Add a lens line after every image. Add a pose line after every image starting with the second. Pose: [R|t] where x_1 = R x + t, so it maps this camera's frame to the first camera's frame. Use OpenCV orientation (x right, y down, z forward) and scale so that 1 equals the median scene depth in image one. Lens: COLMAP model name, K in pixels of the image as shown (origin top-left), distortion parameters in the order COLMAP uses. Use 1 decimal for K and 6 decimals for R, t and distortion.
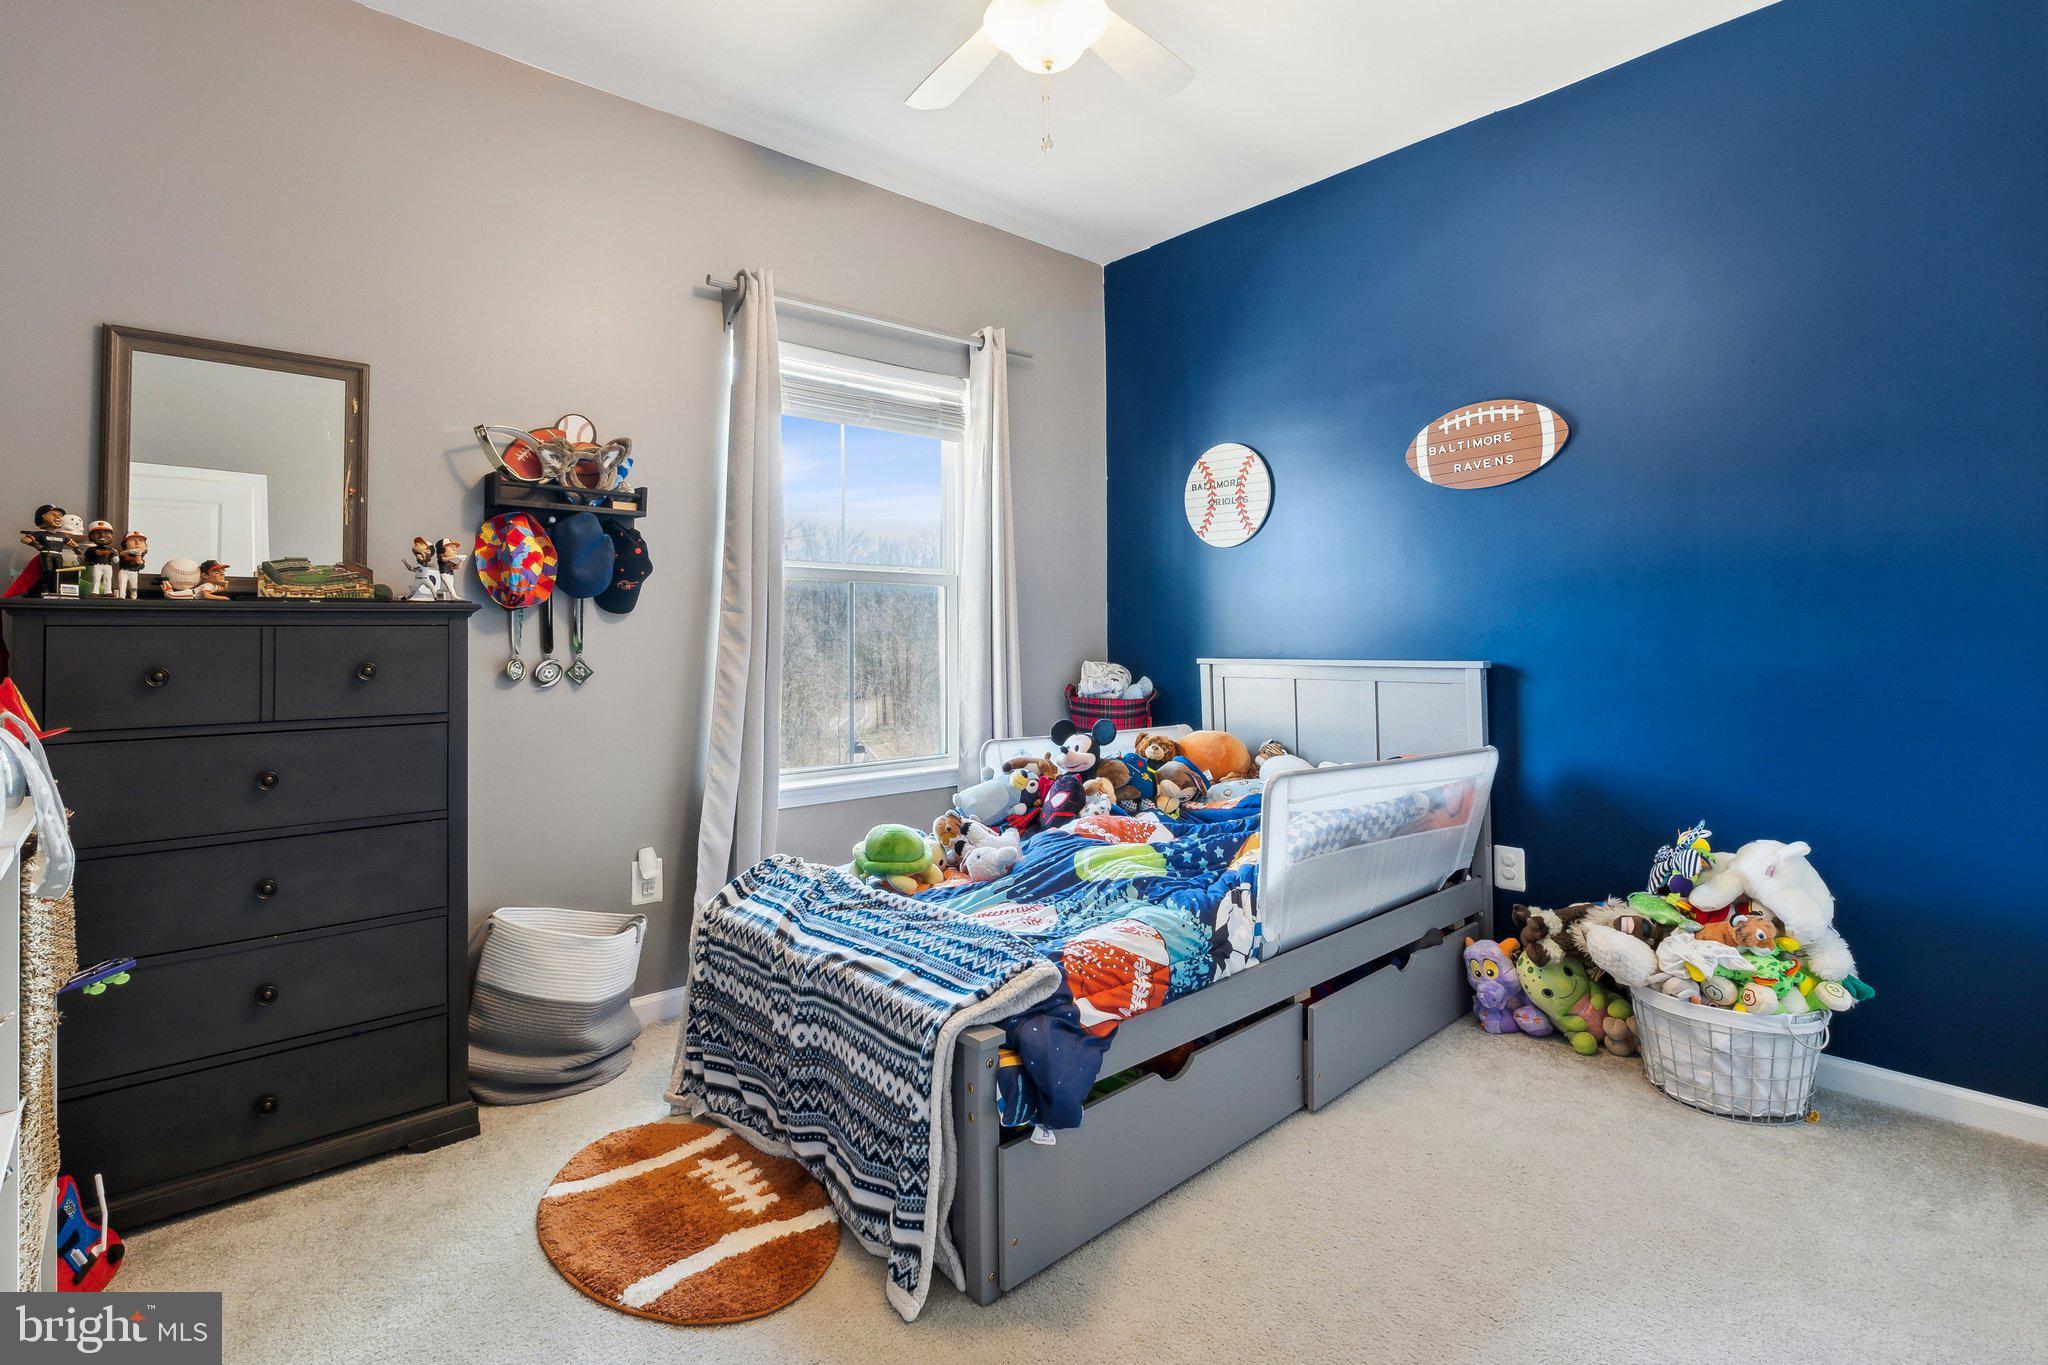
lens RADIAL K [[975.9, 0, 1012.0], [0, 975.9, 650.1], [0, 0, 1]] dist [-0.016273, -0.000001]
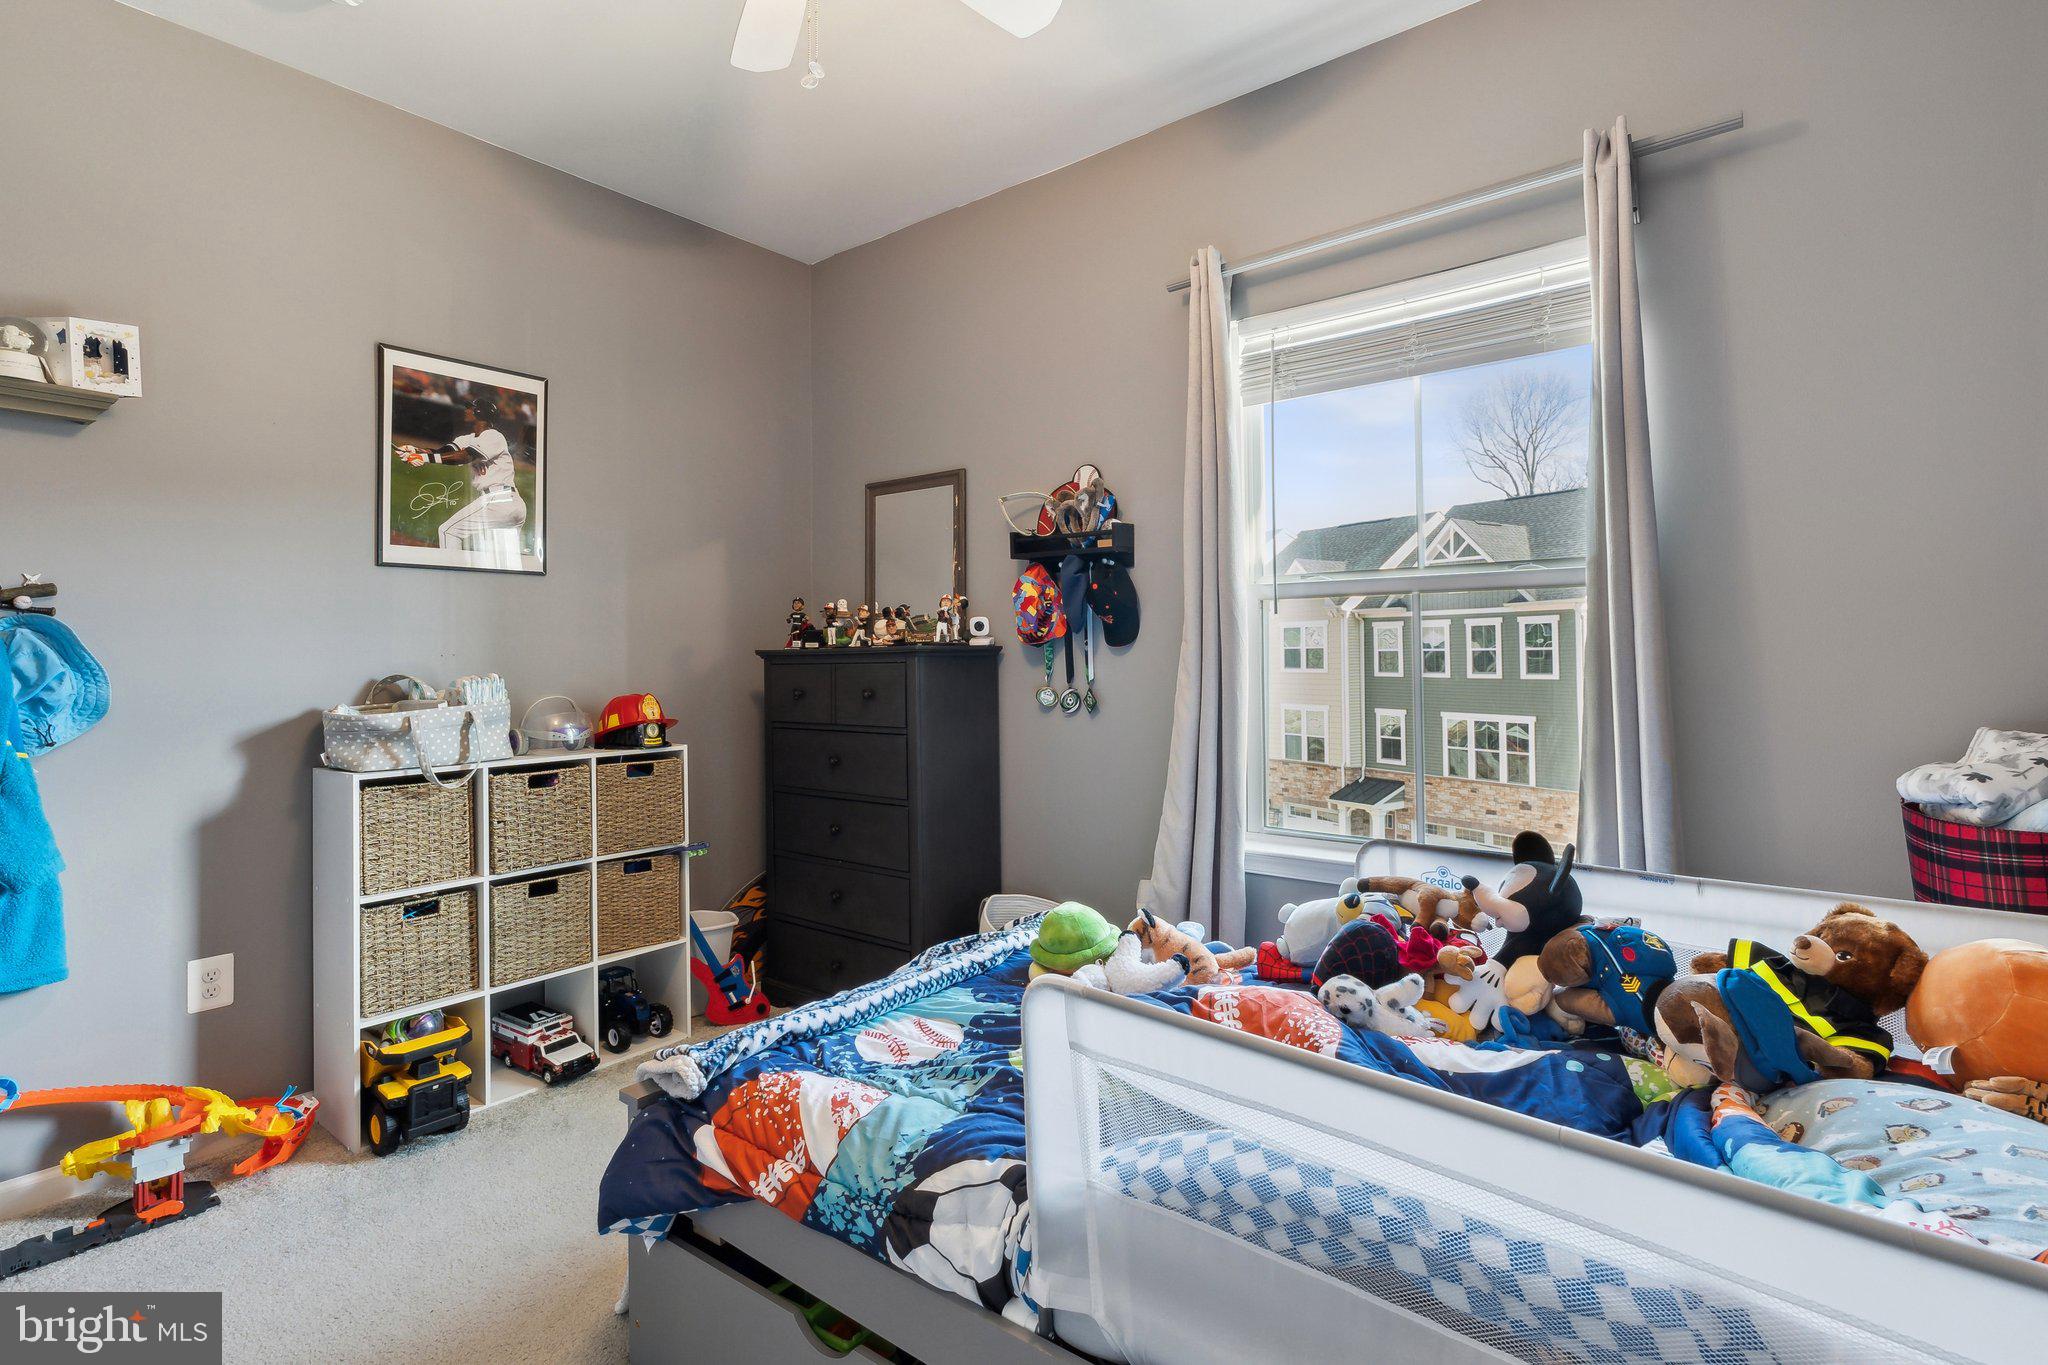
lens RADIAL K [[975.9, 0, 1012.0], [0, 975.9, 650.1], [0, 0, 1]] dist [-0.016273, -0.000001]
pose [[0.173553, -0.003181, -0.984819, 0.717091], [-0.003827, 0.999985, -0.003905, -0.034950], [0.984817, 0.004447, 0.173538, 0.851355]]
